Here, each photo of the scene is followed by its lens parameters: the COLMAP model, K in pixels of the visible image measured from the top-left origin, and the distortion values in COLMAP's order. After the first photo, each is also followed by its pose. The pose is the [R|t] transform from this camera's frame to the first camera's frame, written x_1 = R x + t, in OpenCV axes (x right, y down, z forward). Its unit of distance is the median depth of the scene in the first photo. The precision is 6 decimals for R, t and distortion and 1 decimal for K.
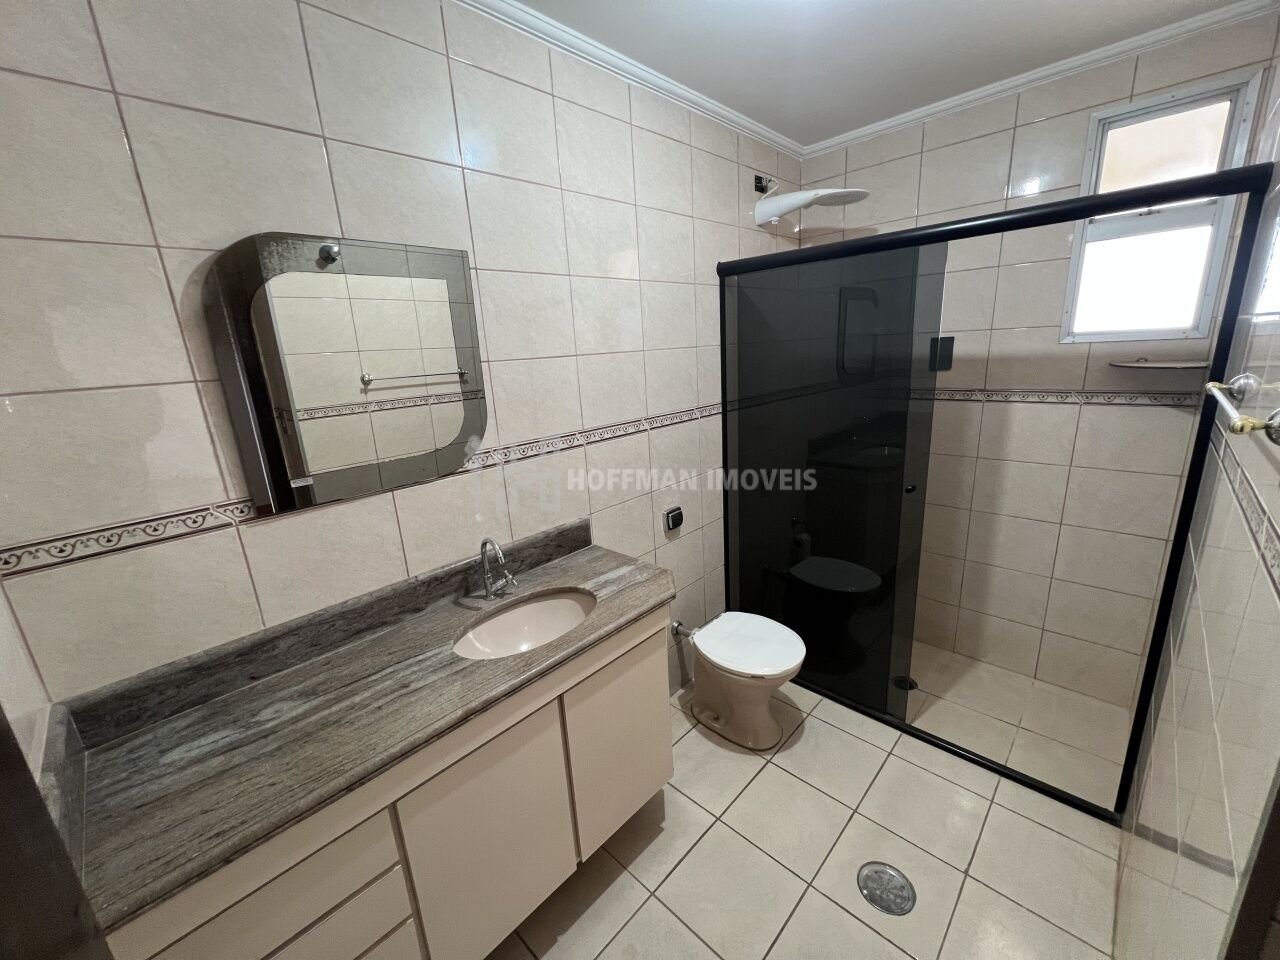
lens RADIAL K [[509.4, 0, 640.6], [0, 509.4, 484.7], [0, 0, 1]] dist [0.000808, -0.000031]
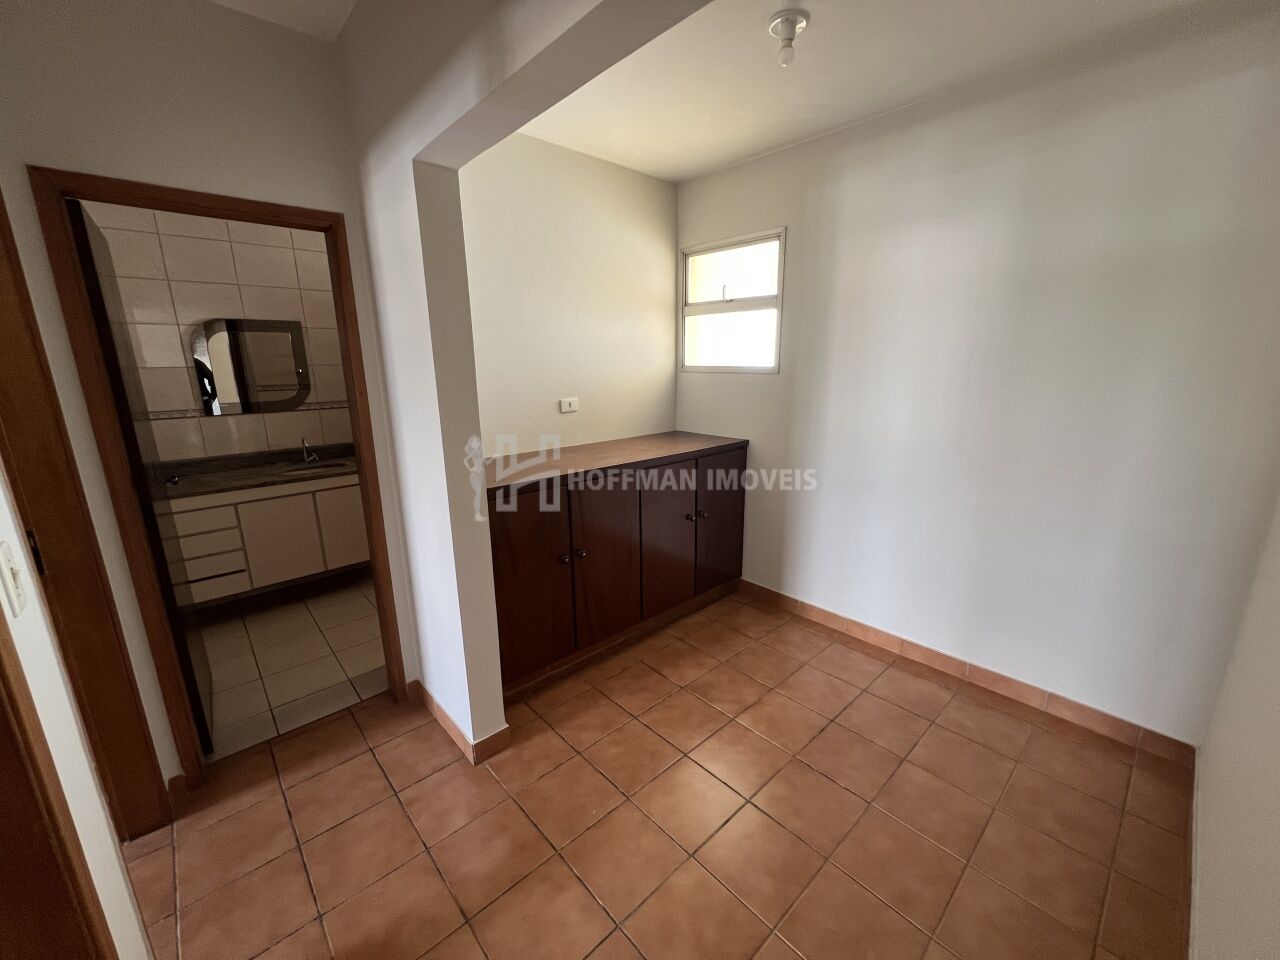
lens RADIAL K [[505.9, 0, 640.0], [0, 505.9, 480.0], [0, 0, 1]] dist [0.002258, 0.000168]
pose [[0.997327, 0.059704, -0.042129, 1.482694], [-0.060572, 0.997971, -0.019633, 0.269941], [0.040871, 0.022133, 0.998919, -1.411739]]
